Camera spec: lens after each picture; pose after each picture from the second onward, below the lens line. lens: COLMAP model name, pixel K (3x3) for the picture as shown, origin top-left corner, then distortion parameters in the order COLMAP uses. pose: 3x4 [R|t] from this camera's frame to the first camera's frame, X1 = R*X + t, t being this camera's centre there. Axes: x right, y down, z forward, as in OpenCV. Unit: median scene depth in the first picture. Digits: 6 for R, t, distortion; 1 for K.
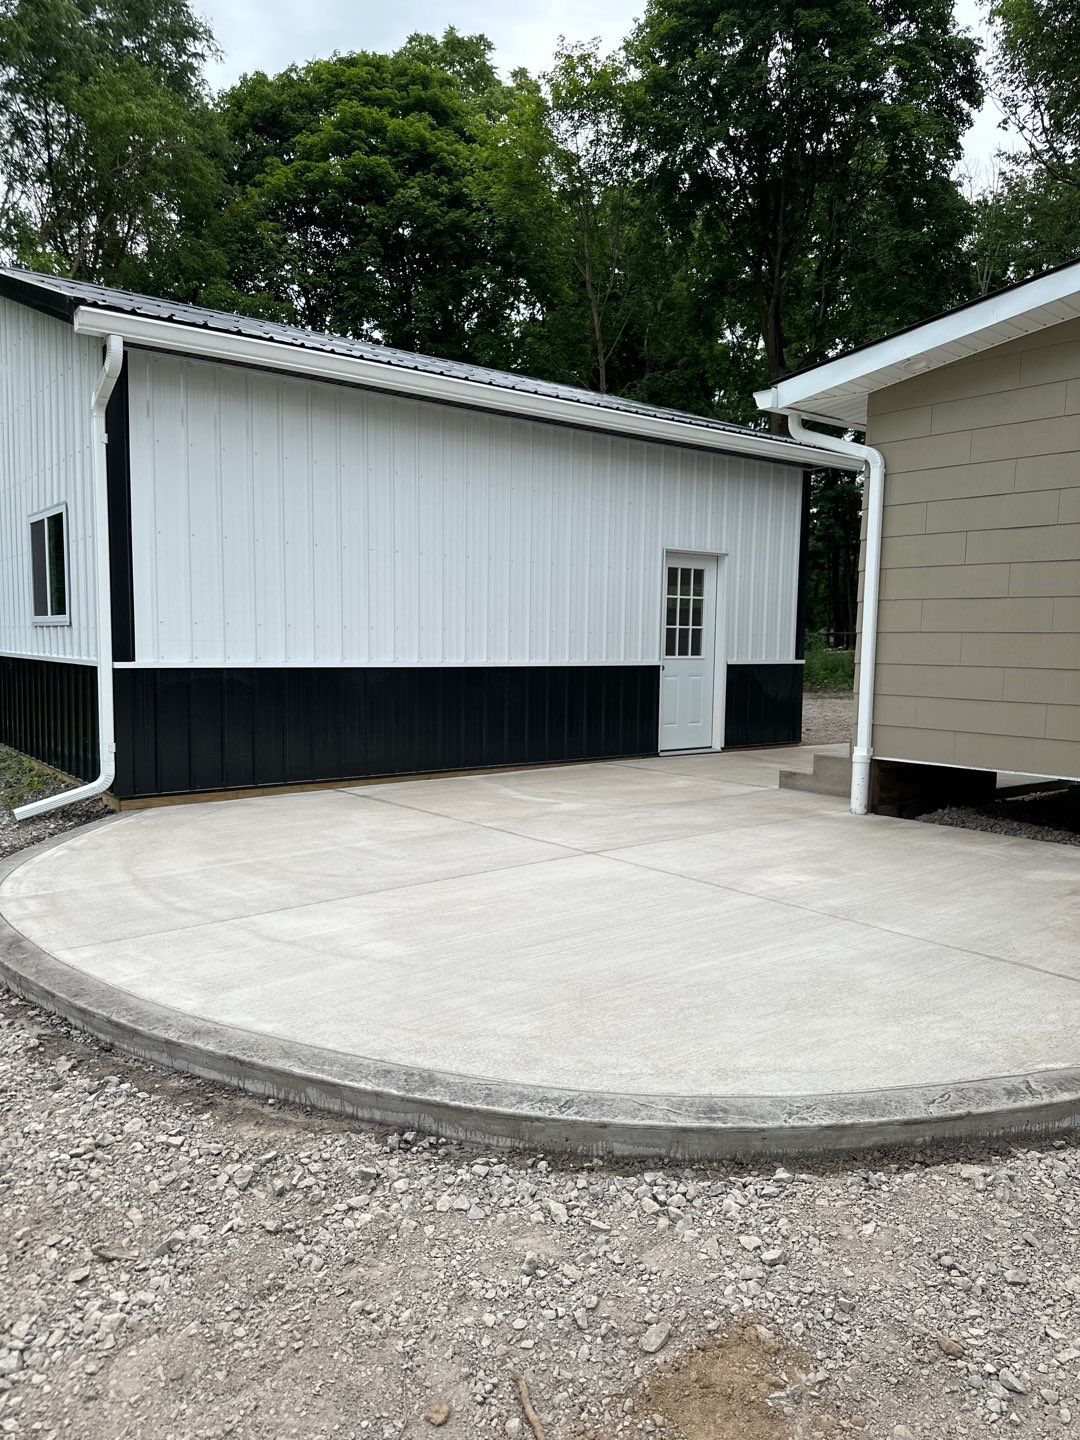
lens RADIAL K [[1053.4, 0, 540.0], [0, 1053.4, 720.0], [0, 0, 1]] dist [0.009792, -0.029142]
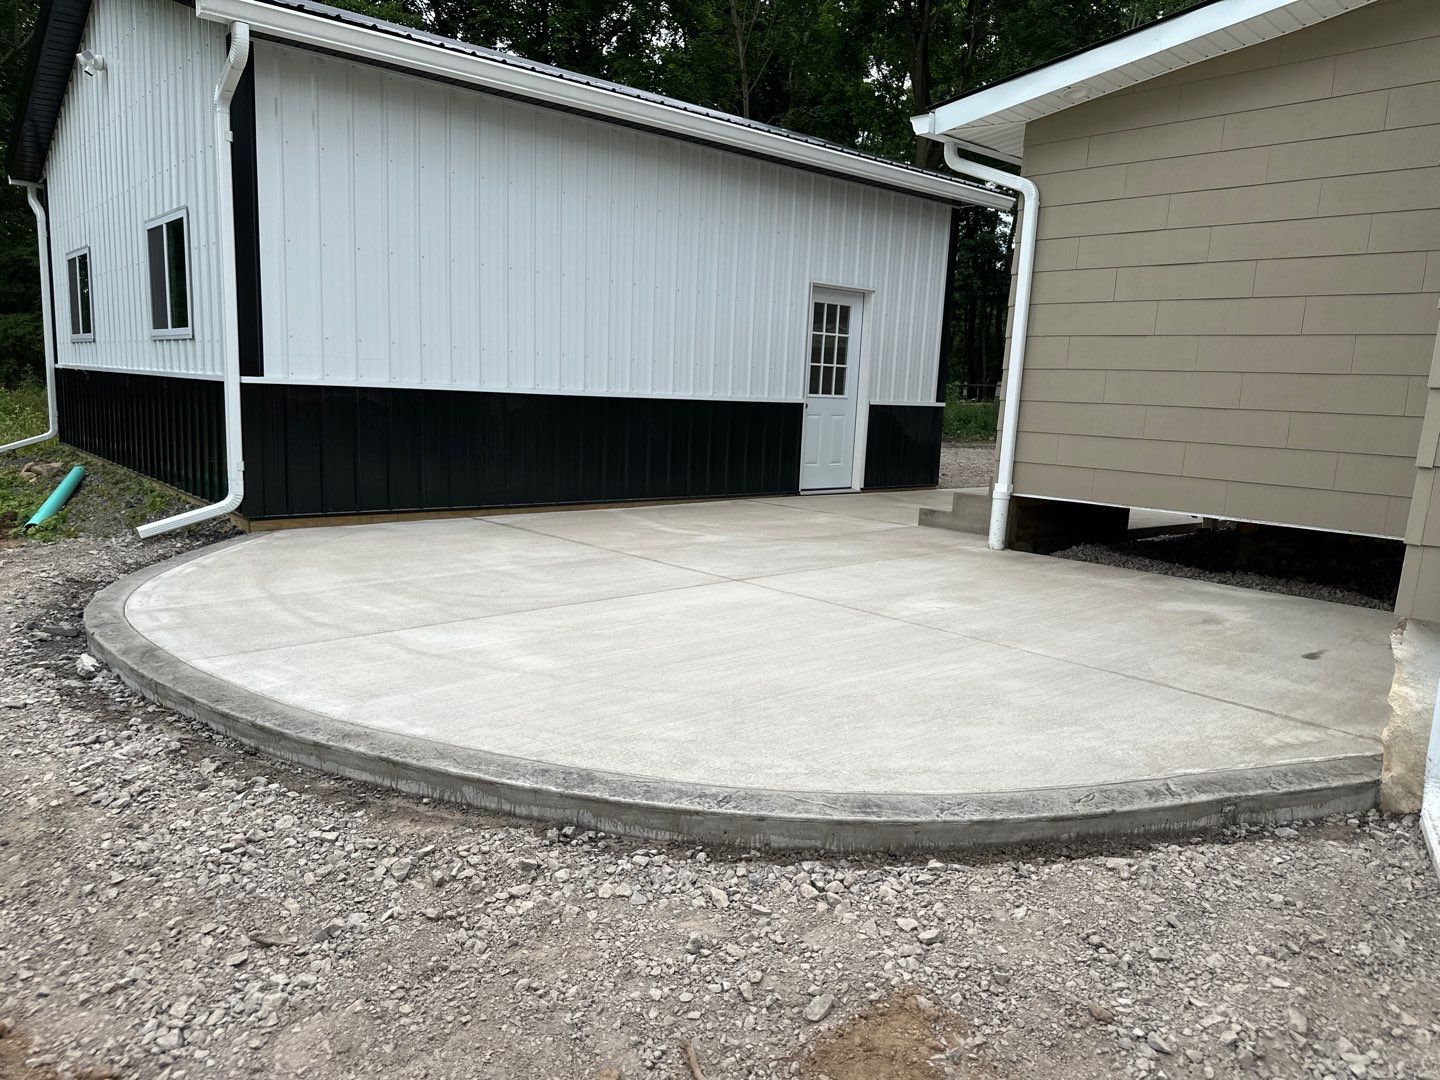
lens RADIAL K [[1047.7, 0, 735.2], [0, 1047.7, 555.2], [0, 0, 1]] dist [0.051666, -0.097423]
pose [[0.997808, 0.018586, 0.063505, -0.036394], [-0.023579, 0.996612, 0.078790, 0.053571], [-0.061825, -0.080115, 0.994866, 0.013277]]
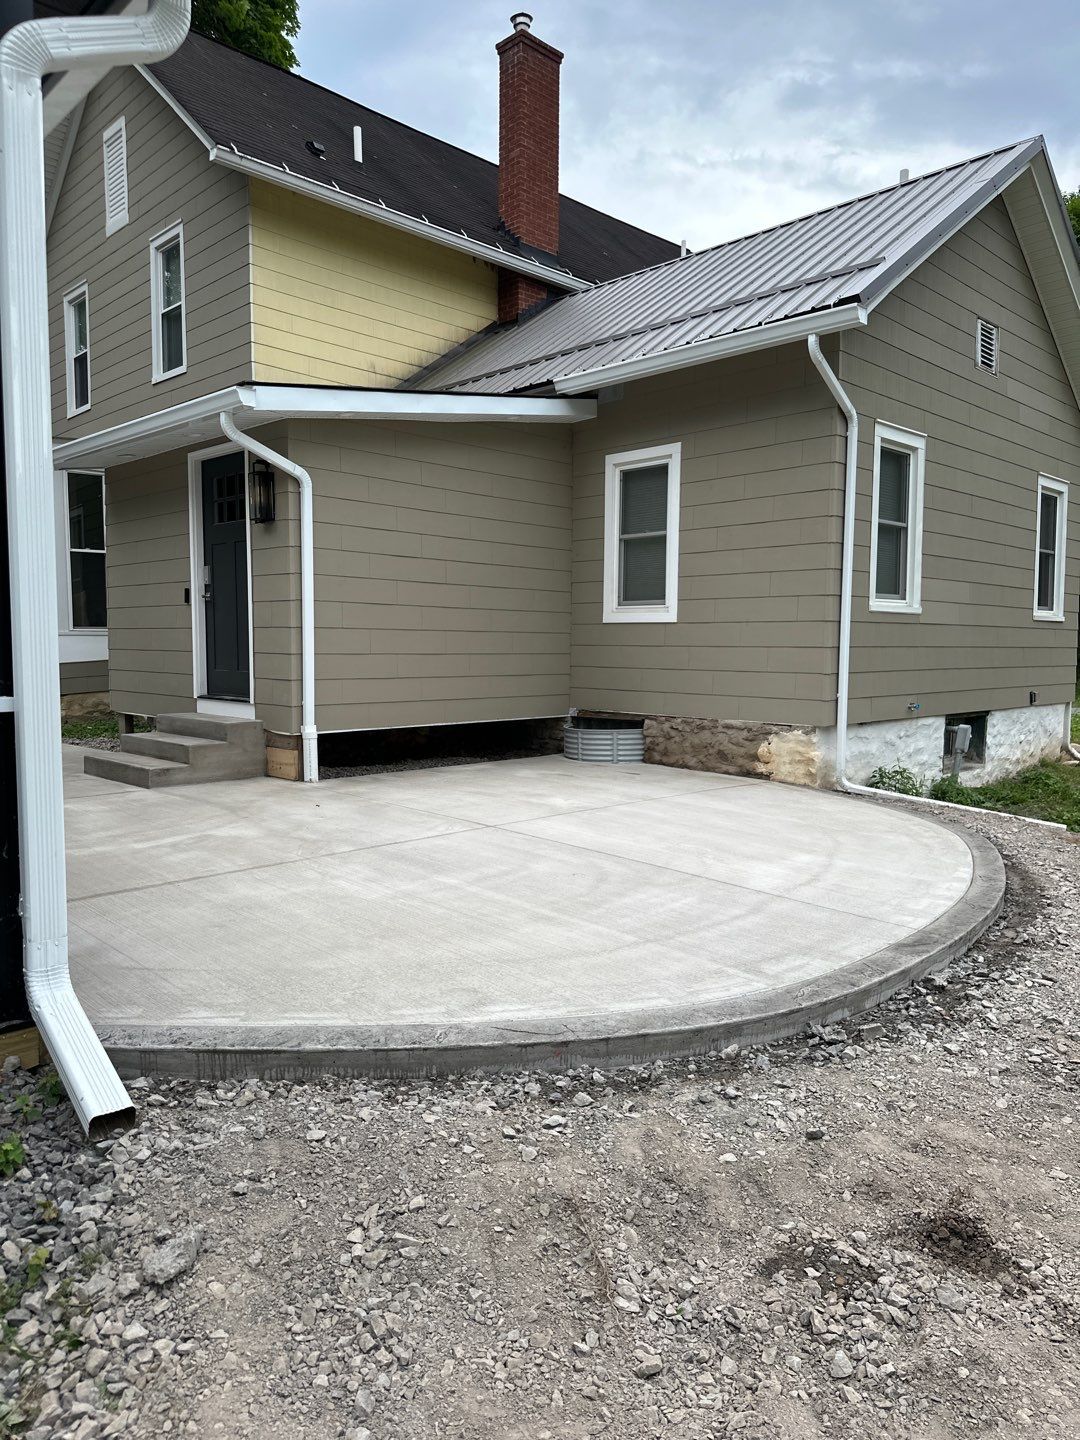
lens RADIAL K [[1007.8, 0, 540.0], [0, 1007.8, 720.0], [0, 0, 1]] dist [0.050281, -0.034874]
pose [[-0.110272, -0.089450, 0.989868, -2.213704], [0.071756, 0.992626, 0.097693, -0.190747], [-0.991308, 0.081802, -0.103041, 2.270385]]
